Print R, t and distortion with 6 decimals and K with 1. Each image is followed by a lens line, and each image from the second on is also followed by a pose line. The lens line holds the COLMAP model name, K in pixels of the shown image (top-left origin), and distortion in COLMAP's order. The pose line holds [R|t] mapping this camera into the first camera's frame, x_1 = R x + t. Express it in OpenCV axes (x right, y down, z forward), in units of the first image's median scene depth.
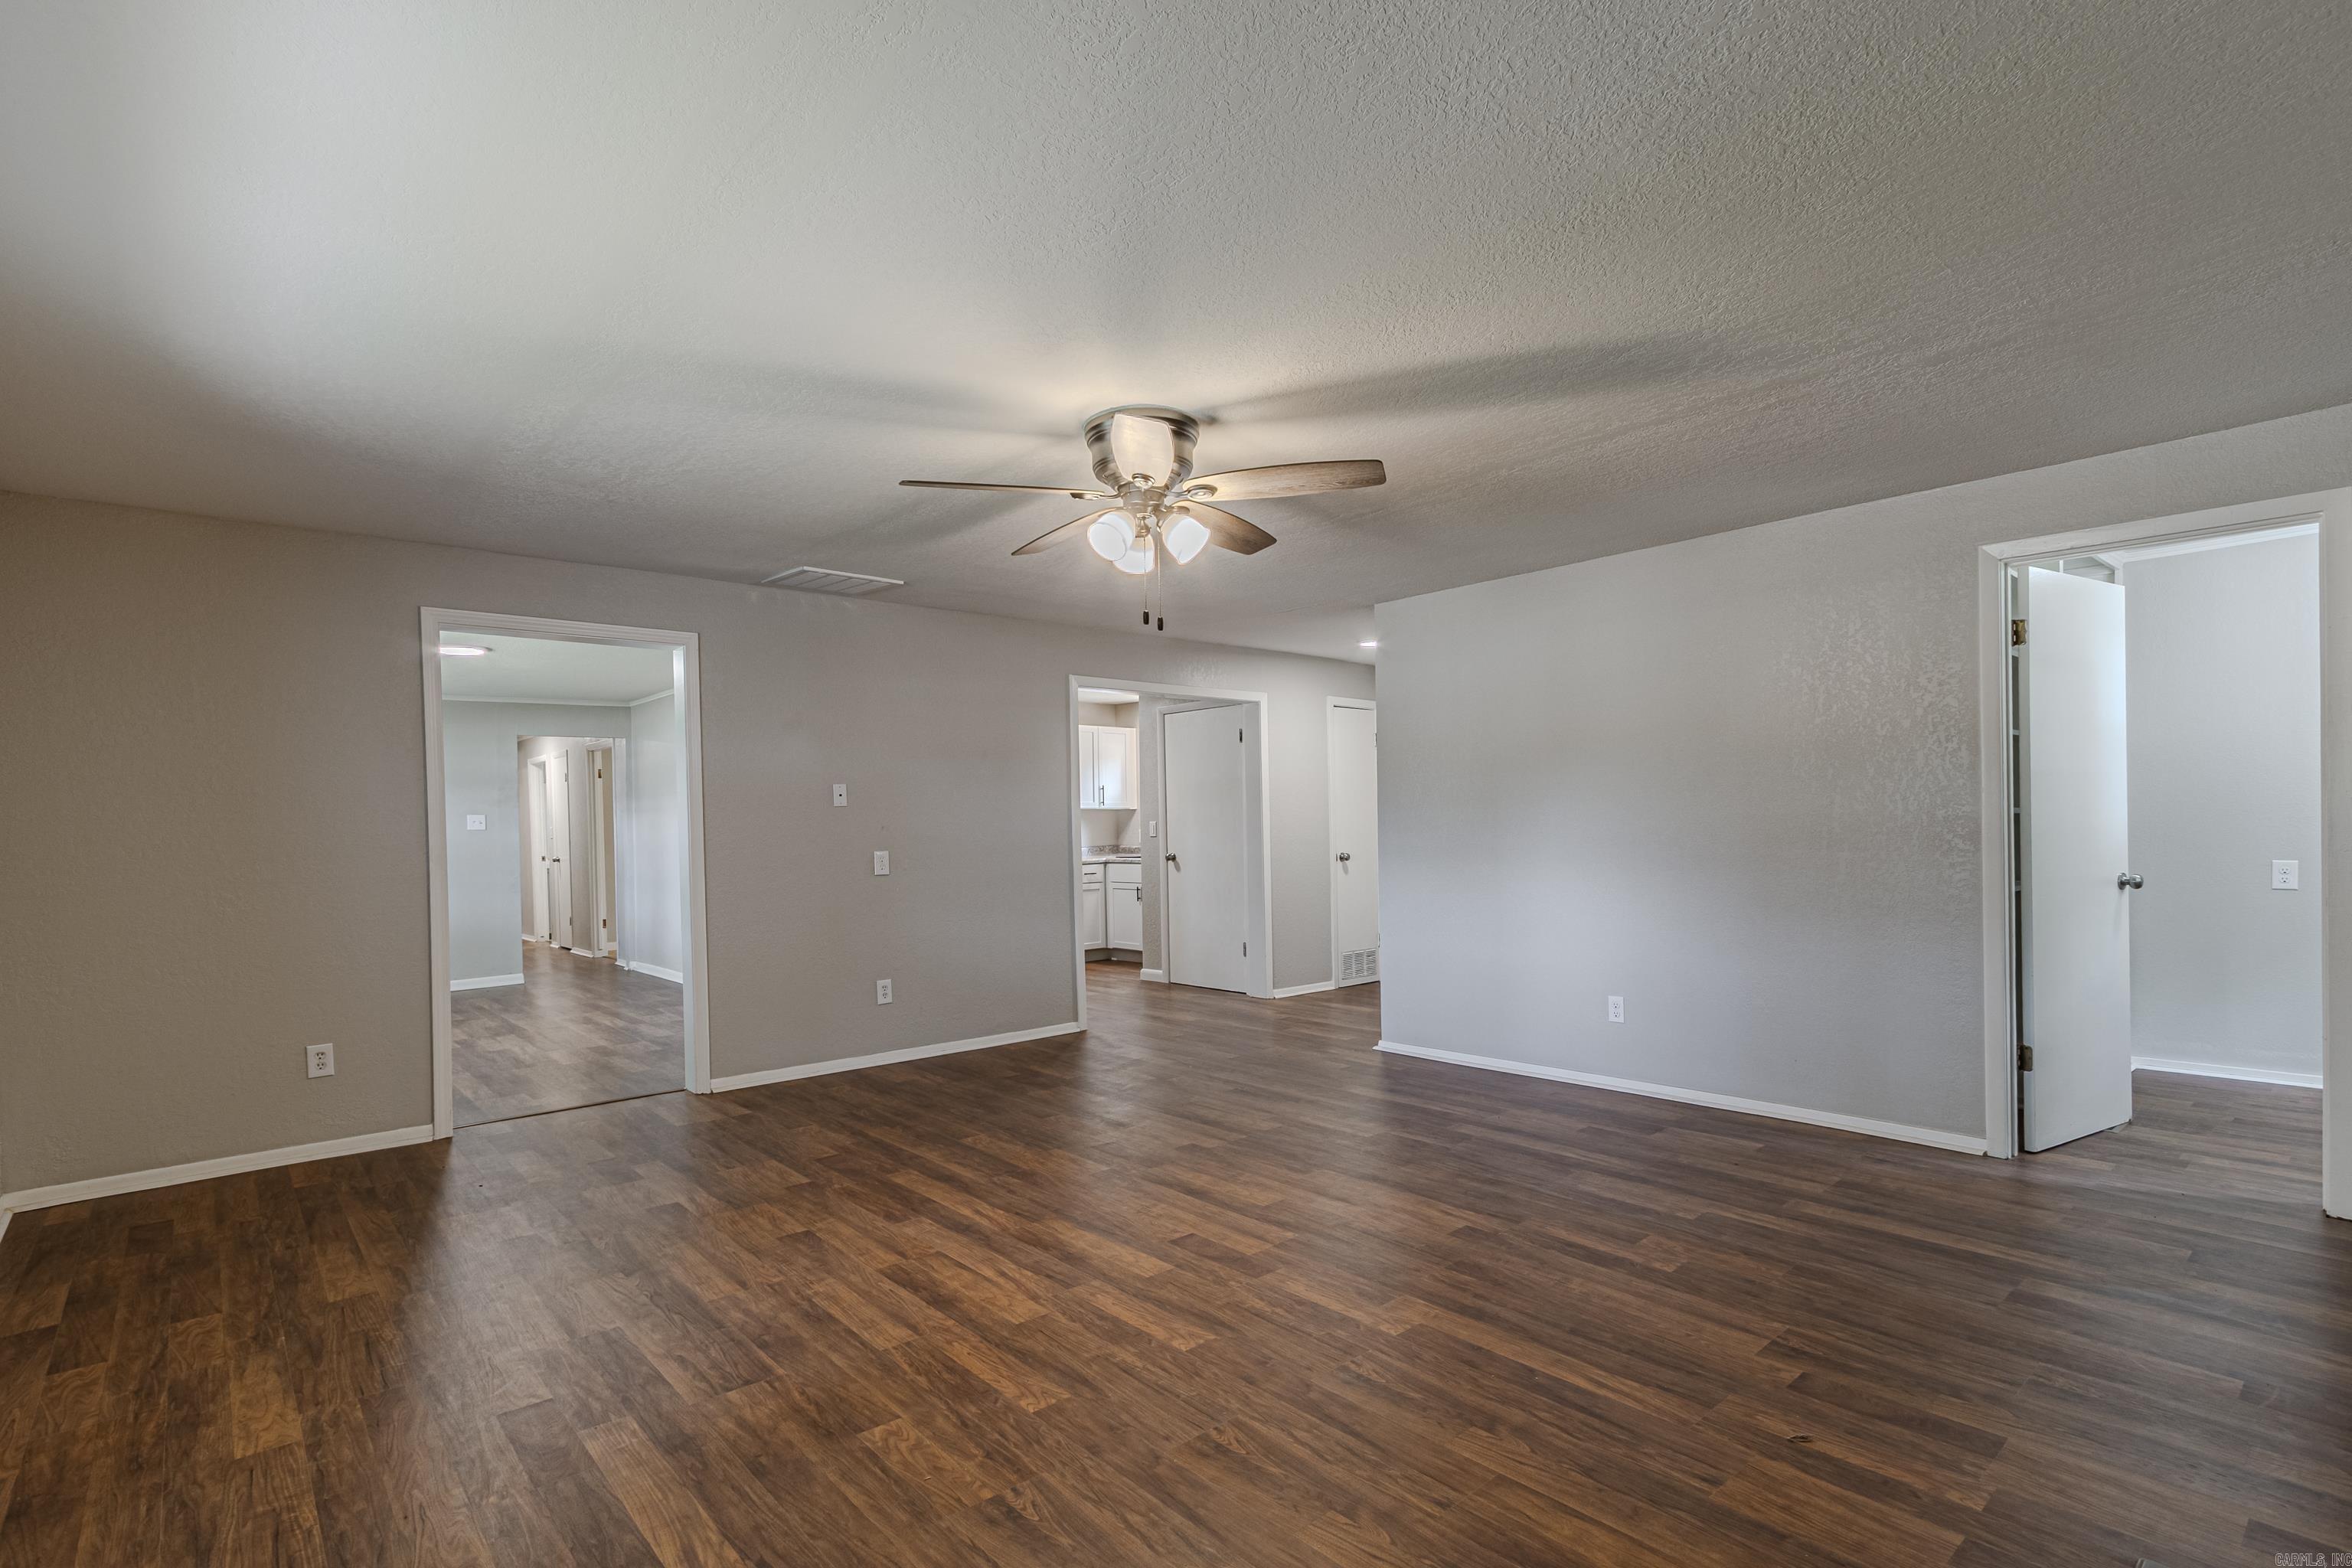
lens RADIAL K [[1126.5, 0, 1153.2], [0, 1126.5, 841.4], [0, 0, 1]] dist [0.005200, -0.000305]
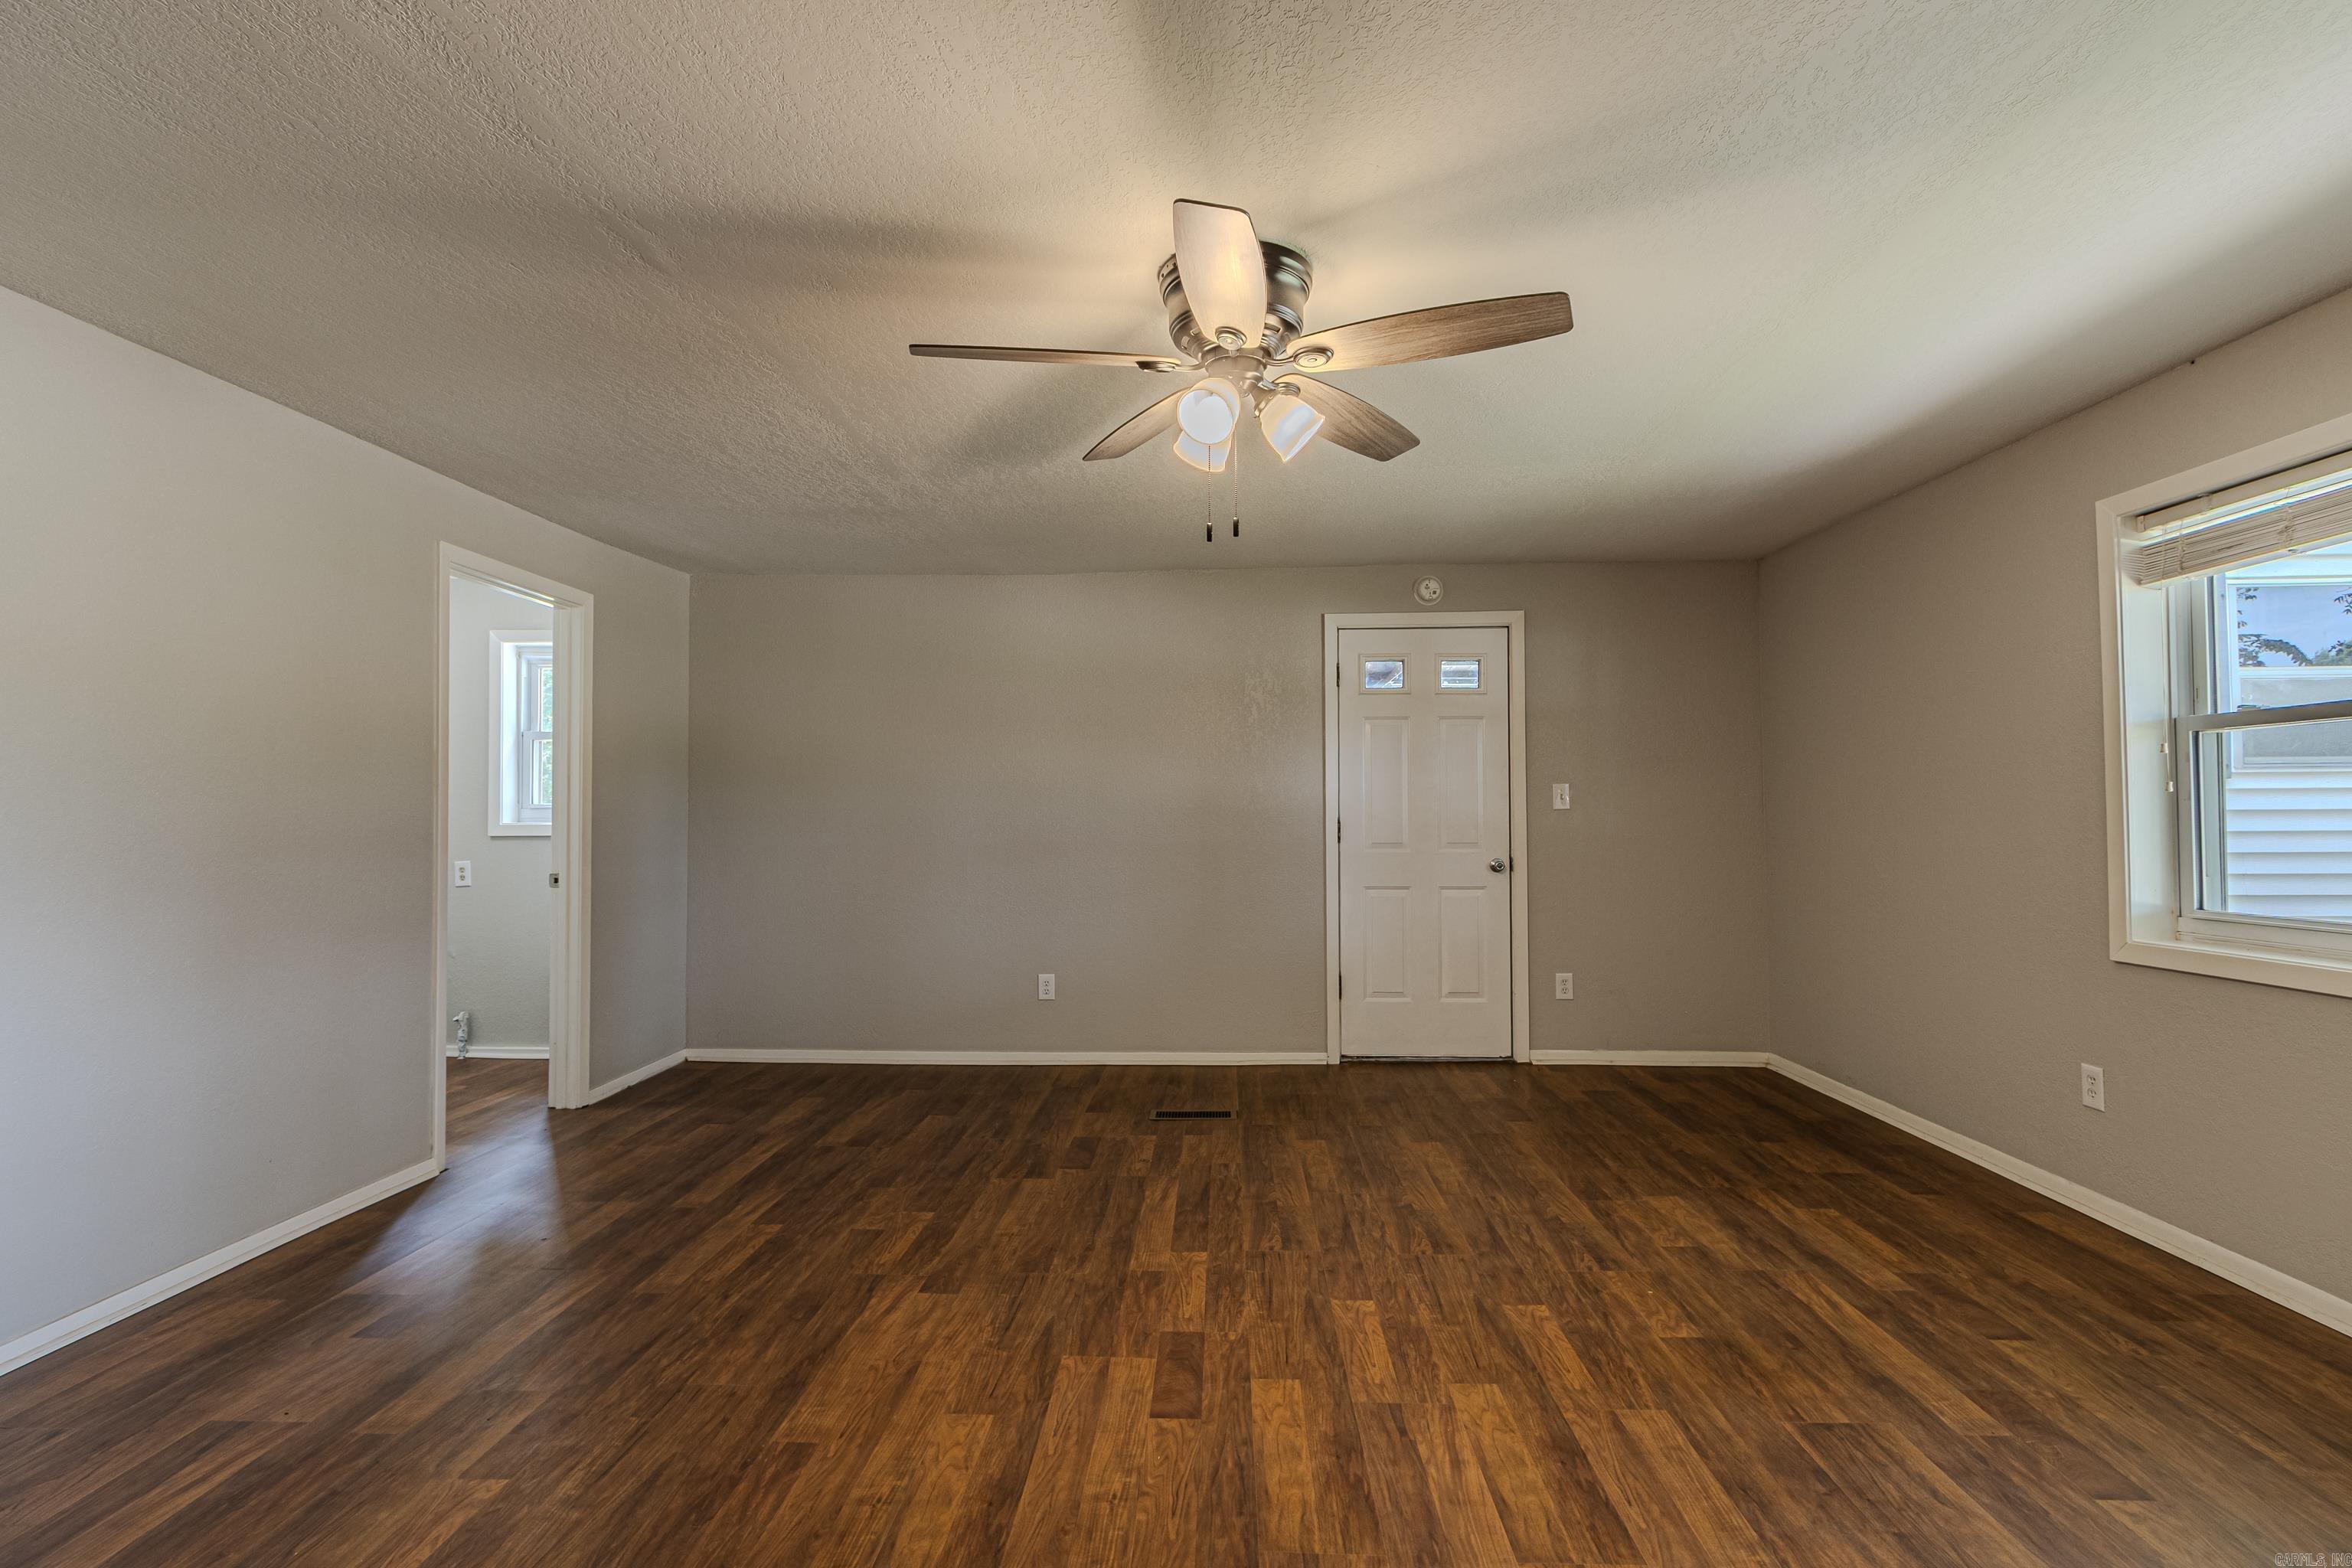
lens RADIAL K [[1098.0, 0, 1188.7], [0, 1098.0, 788.8], [0, 0, 1]] dist [0.003619, -0.000116]
pose [[-0.740878, 0.035346, 0.670709, -0.450536], [0.027428, 0.999373, -0.022369, -0.012130], [-0.671080, 0.001824, -0.741383, 1.522523]]
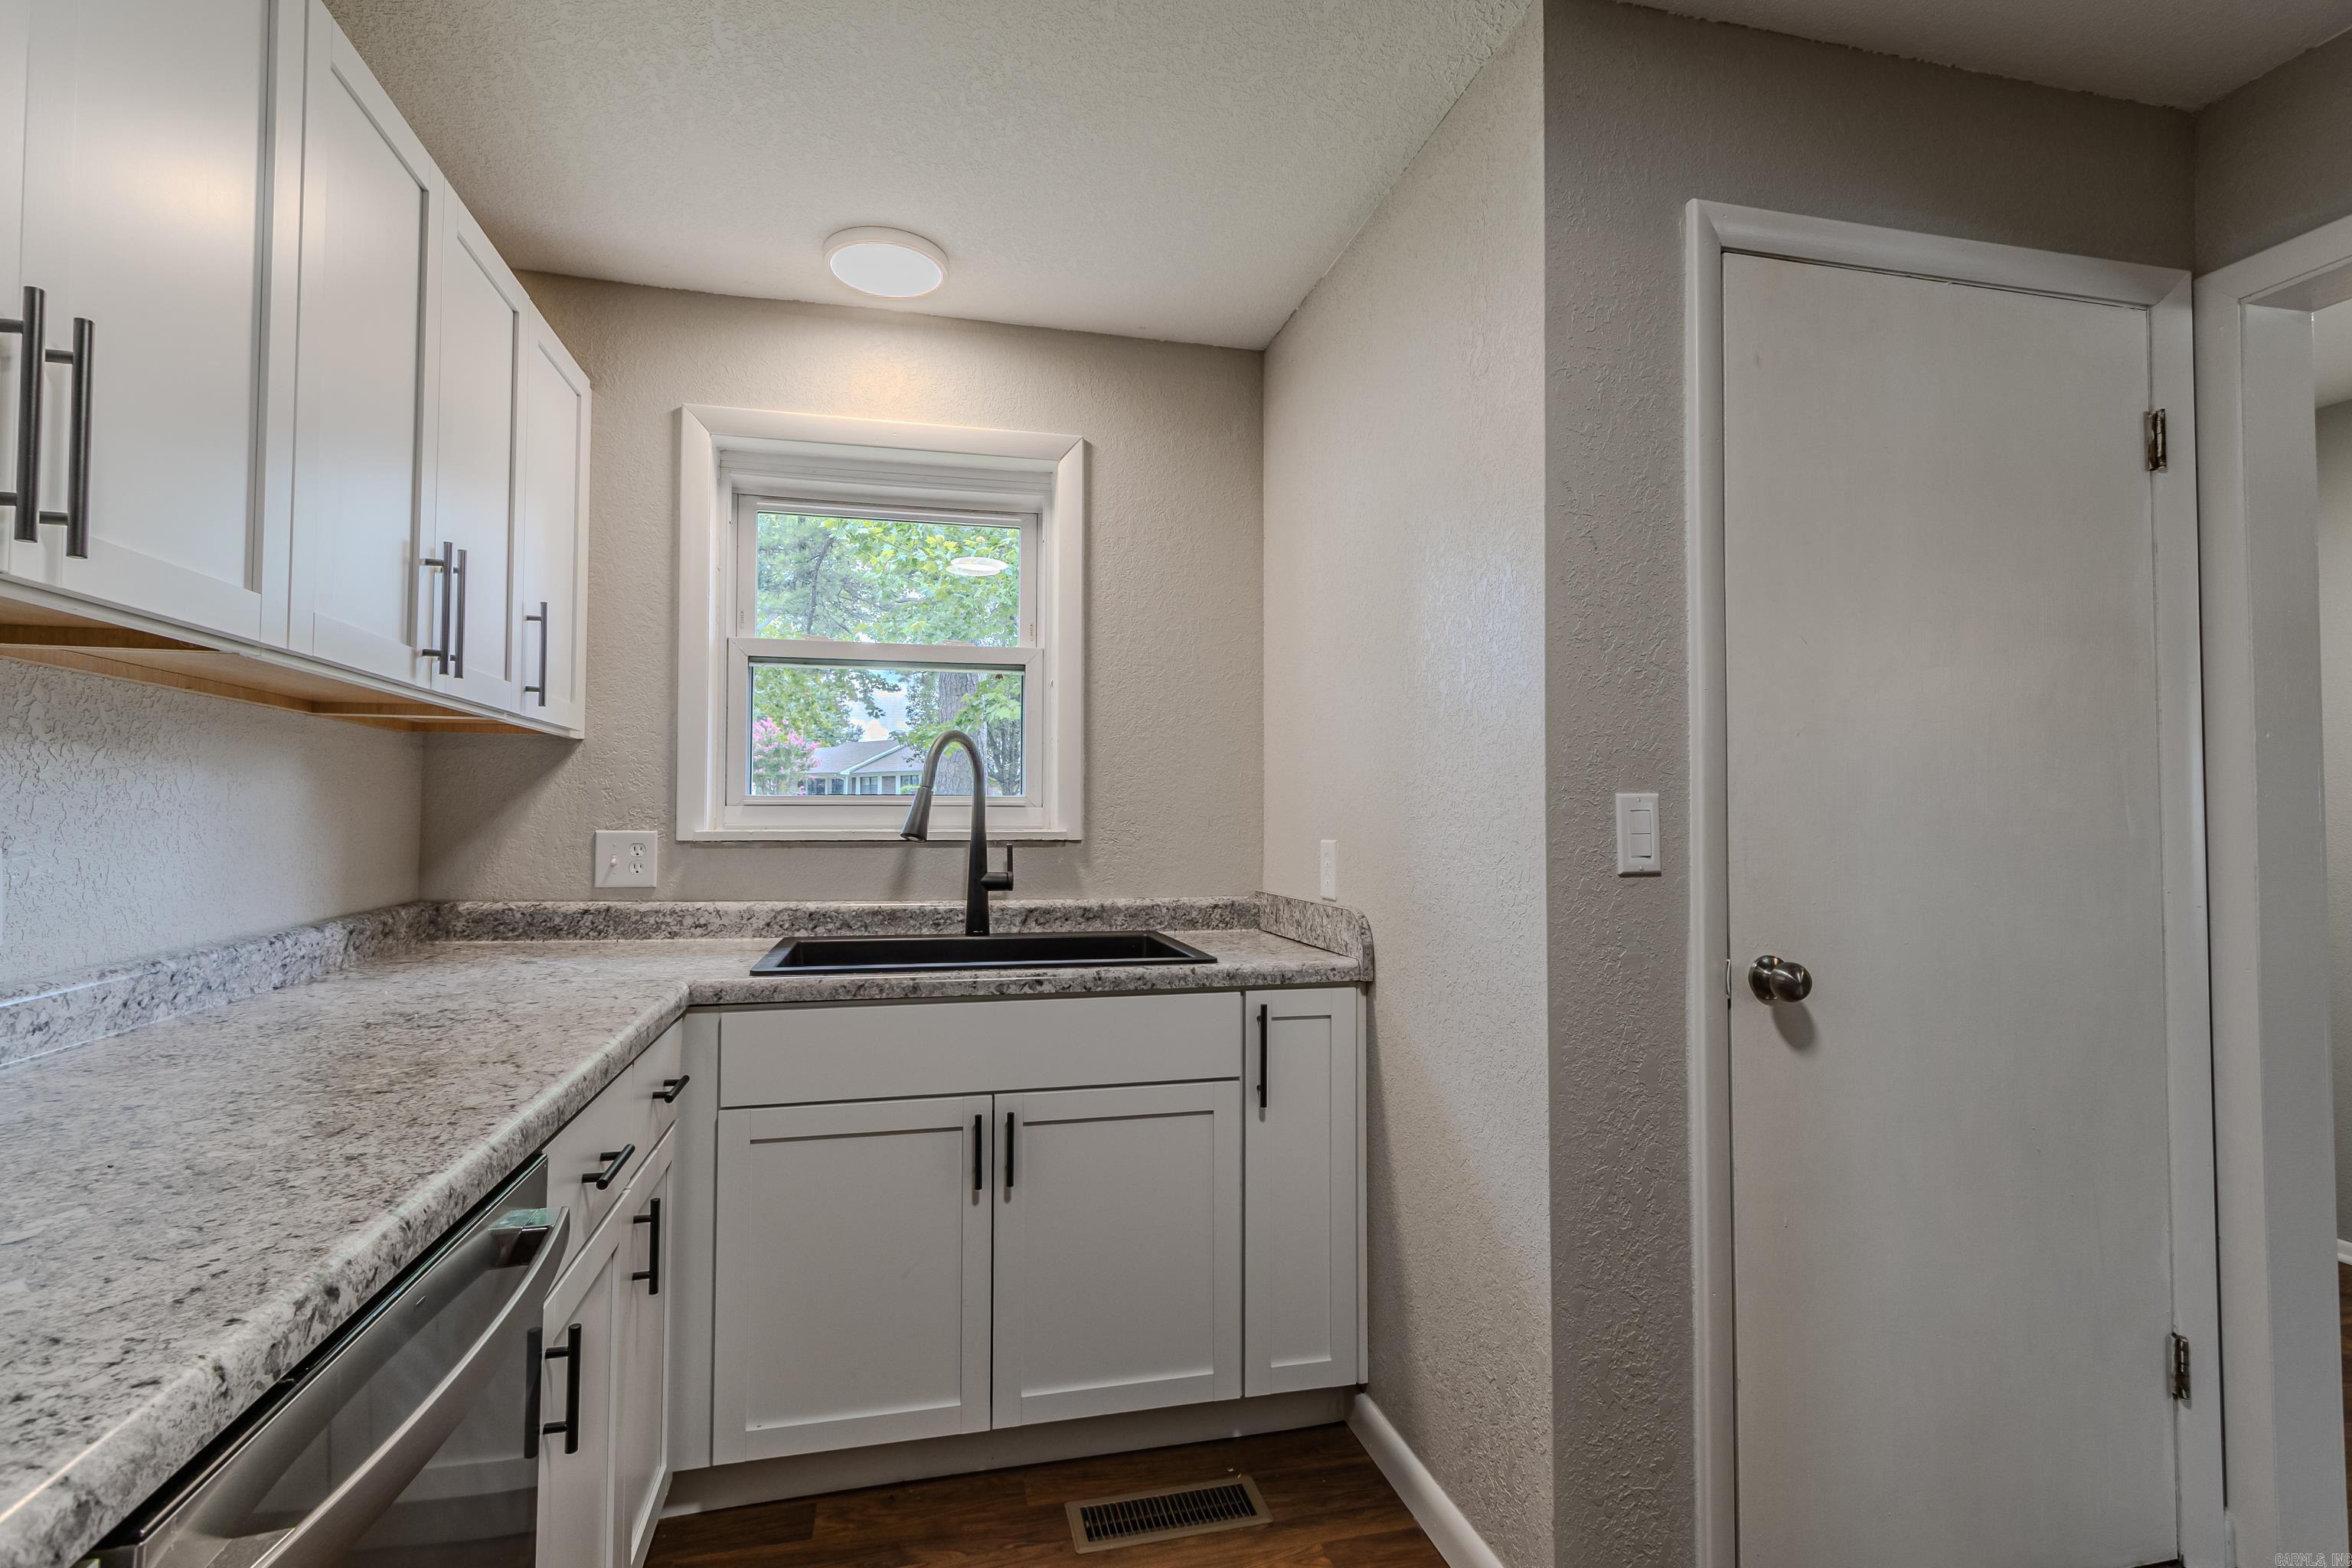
lens RADIAL K [[1099.0, 0, 1149.0], [0, 1099.0, 795.7], [0, 0, 1]] dist [0.003609, -0.000531]
pose [[0.448461, 0.034149, 0.893150, -0.519776], [0.000531, 0.999260, -0.038473, -0.027511], [-0.893802, 0.017728, 0.448110, 2.614960]]
